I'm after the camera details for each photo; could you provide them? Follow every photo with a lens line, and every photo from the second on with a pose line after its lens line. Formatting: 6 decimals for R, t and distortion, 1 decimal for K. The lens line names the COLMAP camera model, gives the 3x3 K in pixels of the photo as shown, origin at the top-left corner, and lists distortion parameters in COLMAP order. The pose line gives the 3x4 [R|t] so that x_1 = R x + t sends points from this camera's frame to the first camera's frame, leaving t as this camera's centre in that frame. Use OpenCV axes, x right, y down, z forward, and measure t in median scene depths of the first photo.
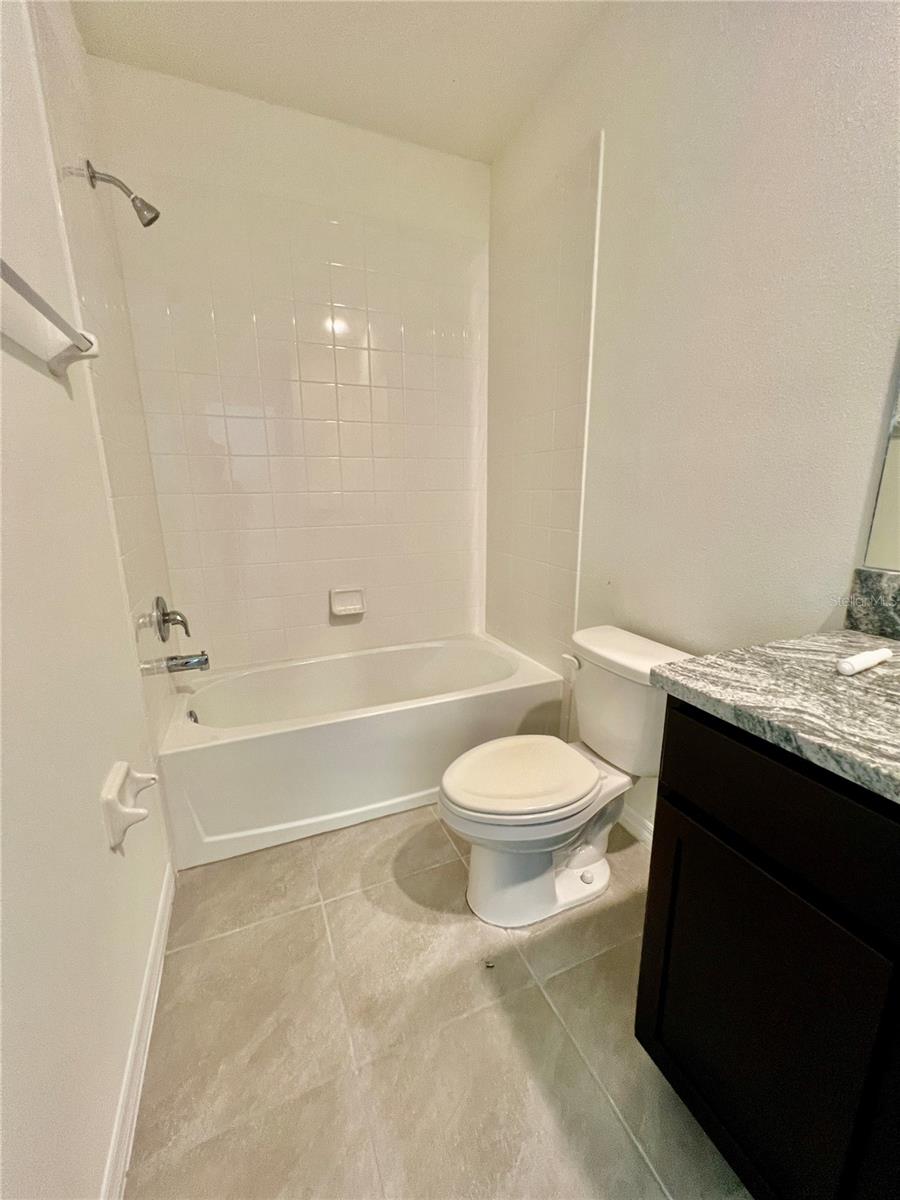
lens RADIAL K [[479.7, 0, 450.0], [0, 479.7, 600.0], [0, 0, 1]] dist [0.000920, 0.000353]
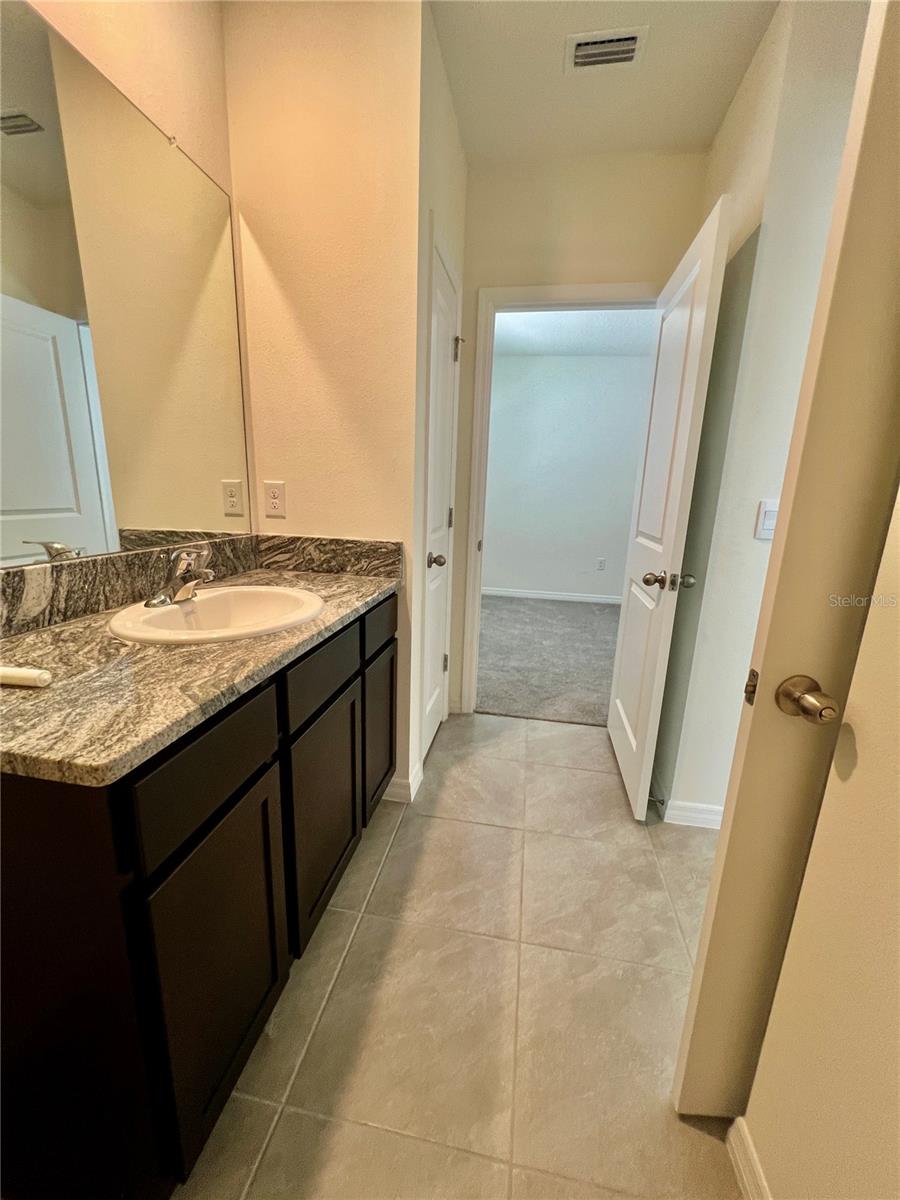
lens RADIAL K [[479.7, 0, 450.0], [0, 479.7, 600.0], [0, 0, 1]] dist [0.000920, 0.000353]
pose [[-0.839970, -0.143836, 0.523222, -0.359932], [0.093141, 0.911701, 0.400158, -0.342077], [-0.534579, 0.384854, -0.752404, 1.372737]]
